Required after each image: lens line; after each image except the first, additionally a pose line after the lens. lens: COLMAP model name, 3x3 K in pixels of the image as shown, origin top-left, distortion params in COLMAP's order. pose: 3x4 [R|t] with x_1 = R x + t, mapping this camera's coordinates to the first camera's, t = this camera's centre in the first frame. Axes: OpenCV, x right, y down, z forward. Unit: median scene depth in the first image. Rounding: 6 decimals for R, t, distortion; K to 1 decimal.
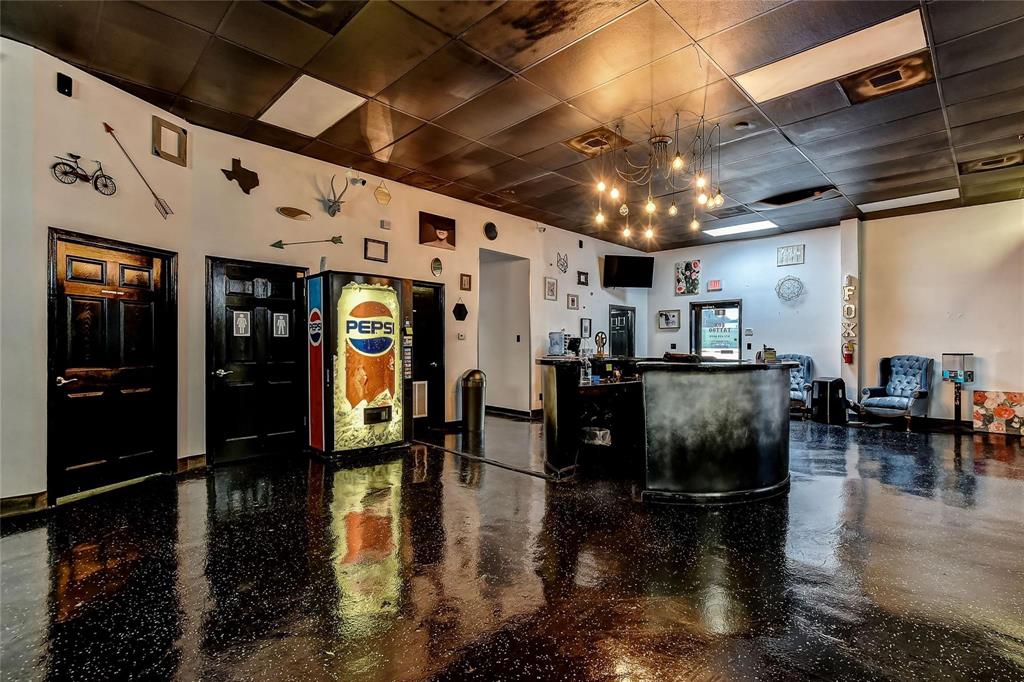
lens RADIAL K [[483.5, 0, 530.1], [0, 483.5, 341.8], [0, 0, 1]] dist [0.001559, 0.000841]
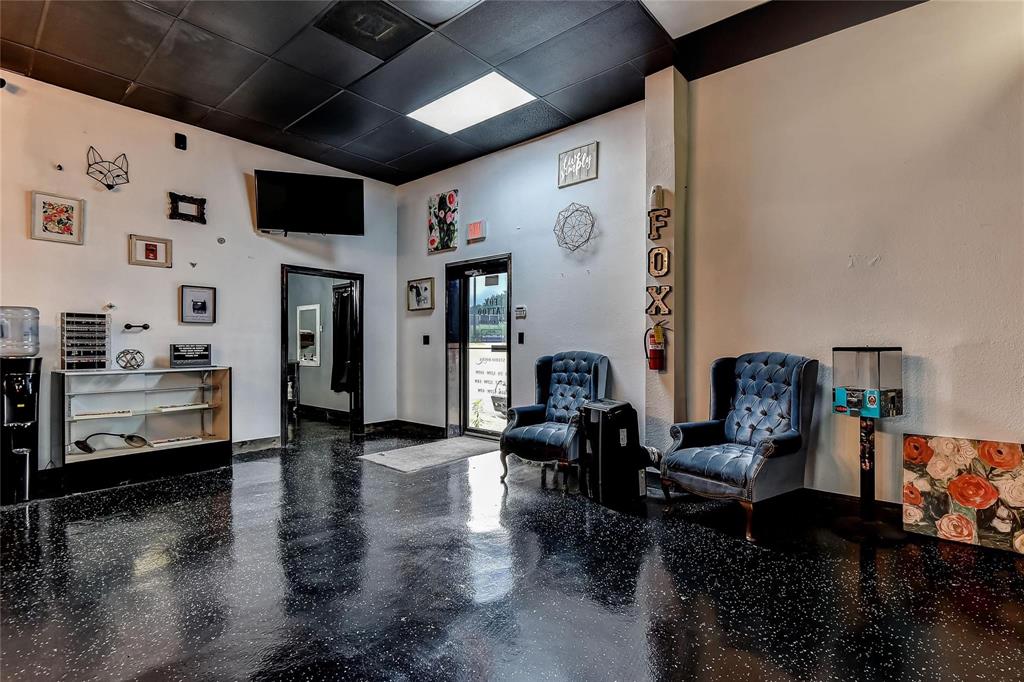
lens RADIAL K [[491.0, 0, 512.0], [0, 491.0, 341.0], [0, 0, 1]] dist [-0.000589, -0.000150]
pose [[0.998863, -0.005685, 0.047324, 0.554029], [0.005663, 0.999984, 0.000604, 0.016515], [-0.047326, -0.000336, 0.998879, 0.587307]]
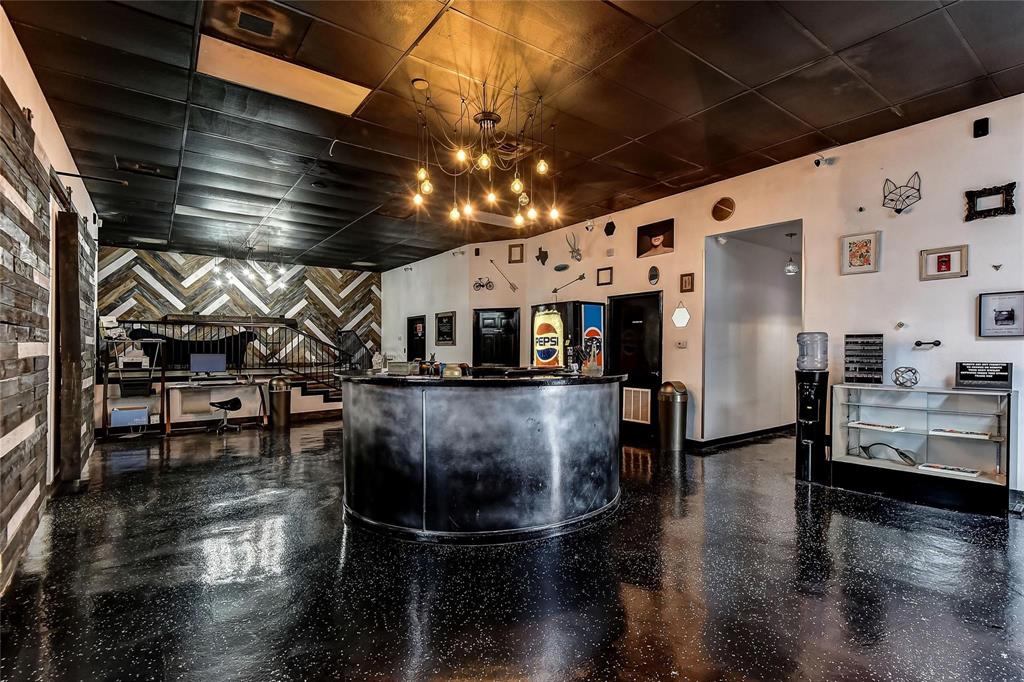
lens RADIAL K [[488.8, 0, 529.7], [0, 488.8, 349.6], [0, 0, 1]] dist [-0.001608, -0.001122]
pose [[-0.147491, -0.007747, -0.989033, 0.781479], [0.008209, 0.999925, -0.009056, 0.004738], [0.989029, -0.009454, -0.147417, 0.836228]]
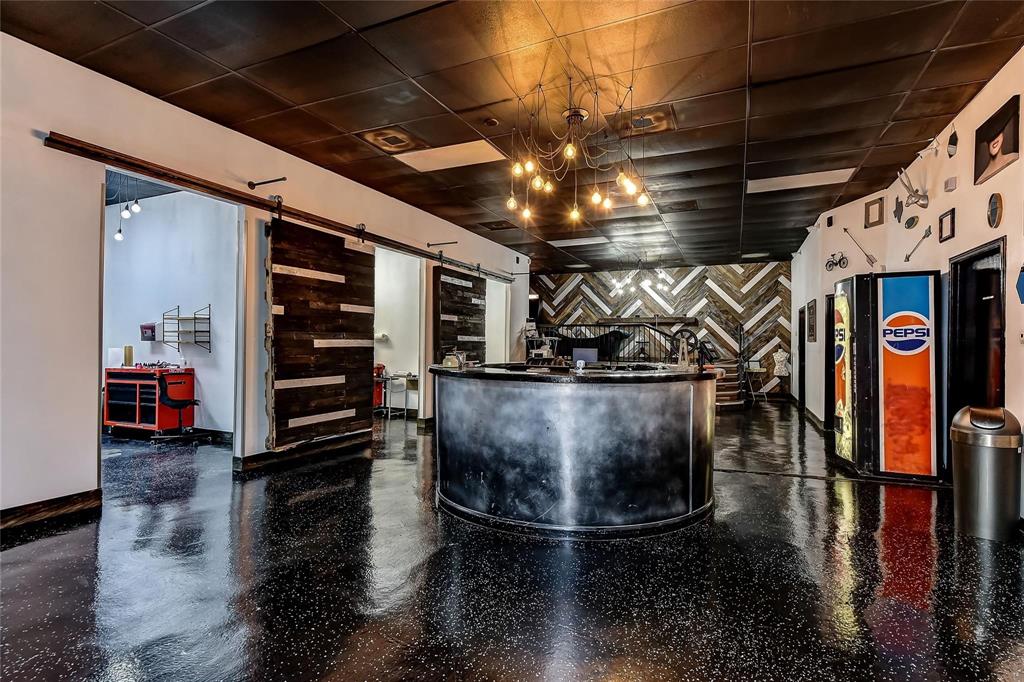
lens RADIAL K [[488.8, 0, 529.7], [0, 488.8, 349.6], [0, 0, 1]] dist [-0.001608, -0.001122]
pose [[-0.940864, -0.010340, -0.338628, 0.441549], [-0.010429, 0.999944, -0.001555, 0.005365], [0.338625, 0.002069, -0.940919, 1.250947]]
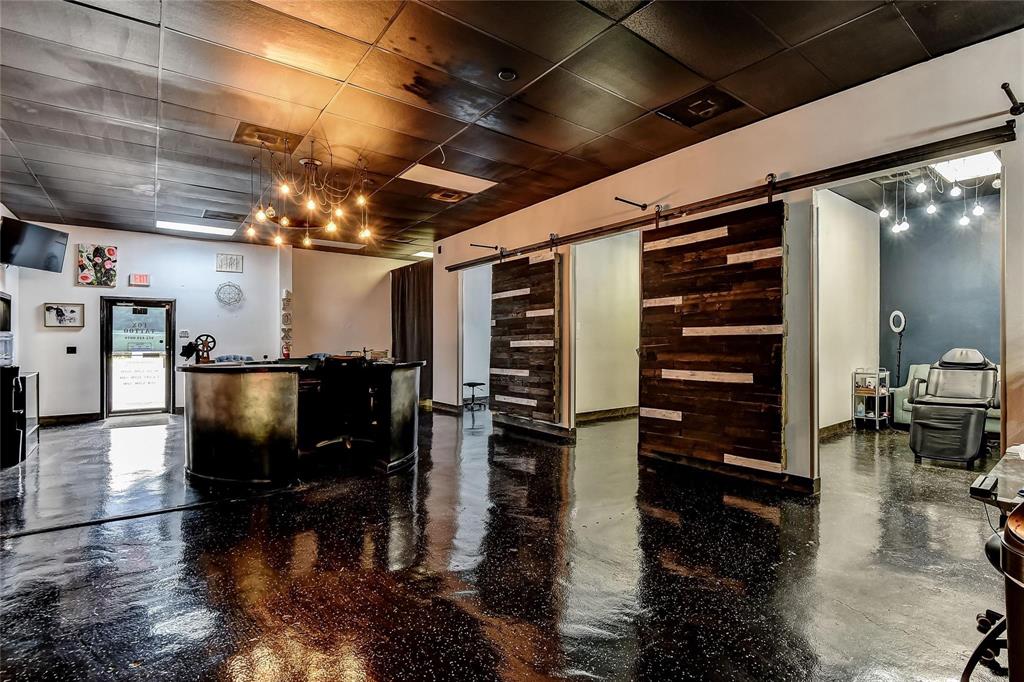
lens RADIAL K [[491.0, 0, 512.0], [0, 491.0, 341.0], [0, 0, 1]] dist [-0.000589, -0.000150]
pose [[0.185616, 0.001224, 0.982622, -0.517865], [-0.000793, 0.999999, -0.001096, -0.007236], [-0.982622, -0.000576, 0.185617, 0.234297]]
